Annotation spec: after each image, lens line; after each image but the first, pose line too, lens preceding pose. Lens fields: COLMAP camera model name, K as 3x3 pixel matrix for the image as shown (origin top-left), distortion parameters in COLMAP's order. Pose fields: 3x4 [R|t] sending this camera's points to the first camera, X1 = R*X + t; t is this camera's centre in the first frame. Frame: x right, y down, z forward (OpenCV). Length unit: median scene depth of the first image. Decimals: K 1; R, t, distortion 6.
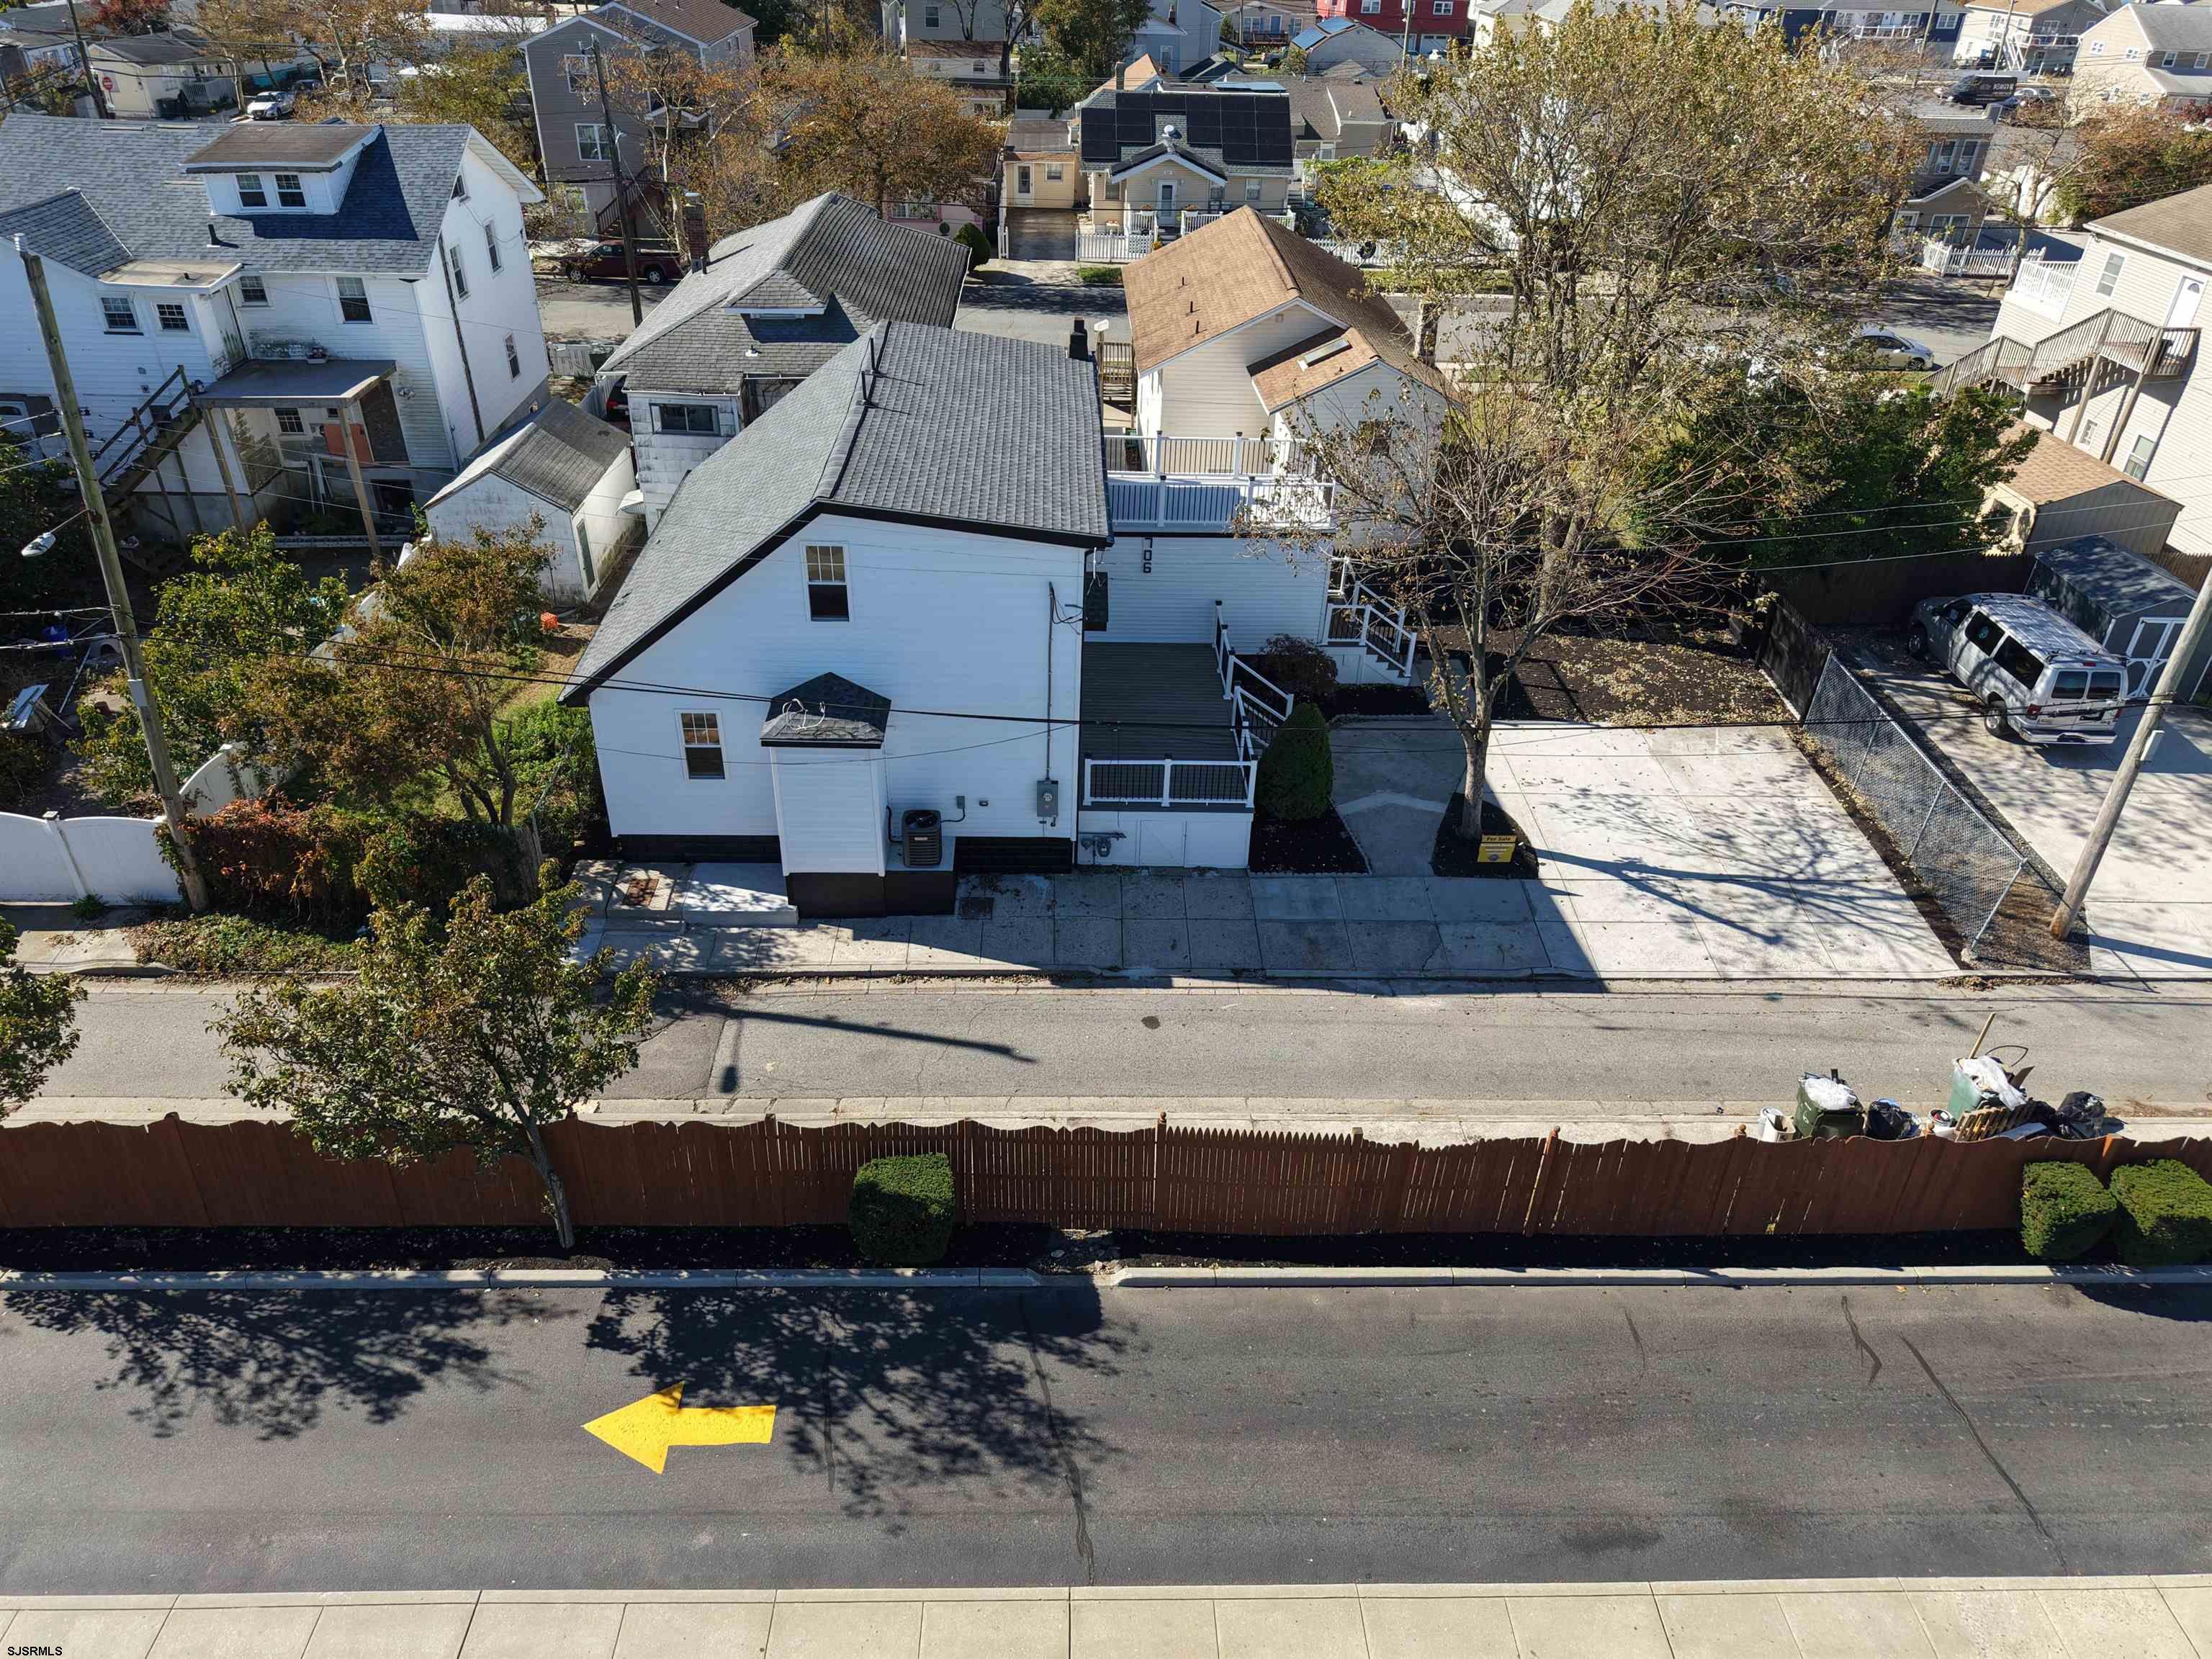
lens RADIAL K [[1461.3, 0, 1088.7], [0, 1461.3, 820.5], [0, 0, 1]] dist [0.100105, -0.158793]
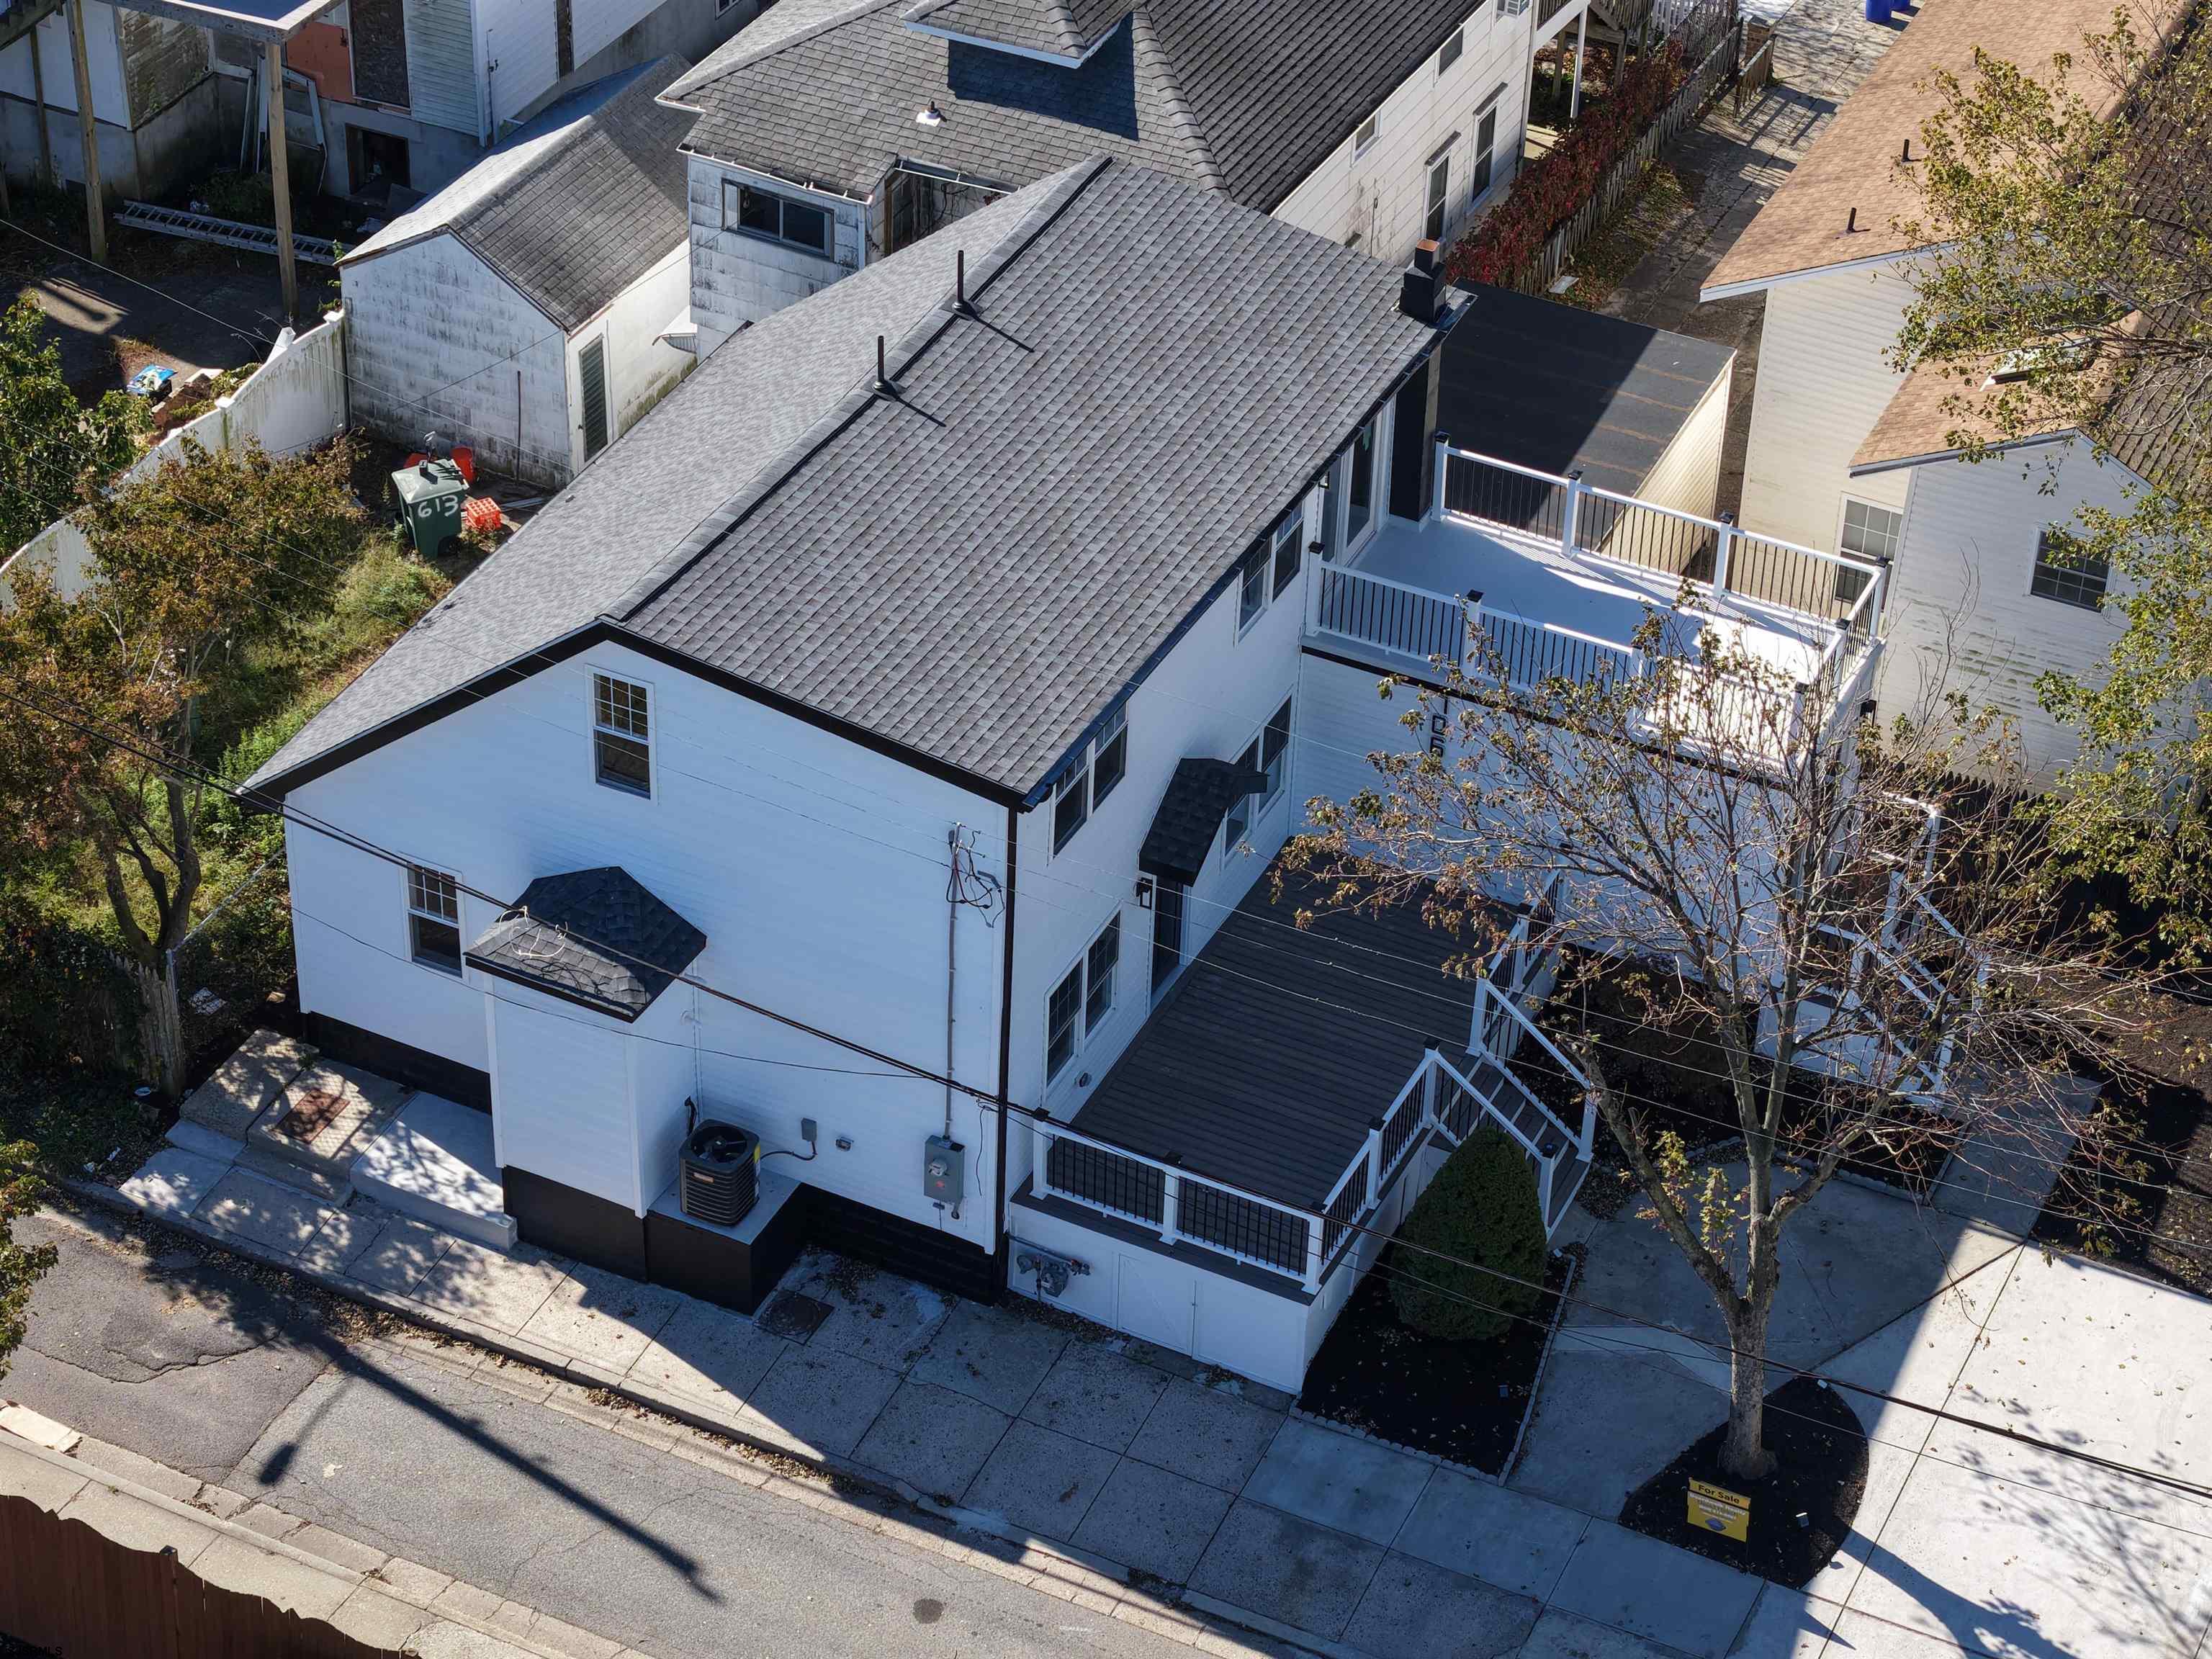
lens RADIAL K [[4682.9, 0, 1118.3], [0, 4682.9, 800.4], [0, 0, 1]] dist [-0.251301, 1.362205]
pose [[0.890523, 0.268439, -0.367300, 0.617671], [-0.254624, 0.963157, 0.086577, -0.307334], [0.377008, 0.016425, 0.926064, -0.597199]]
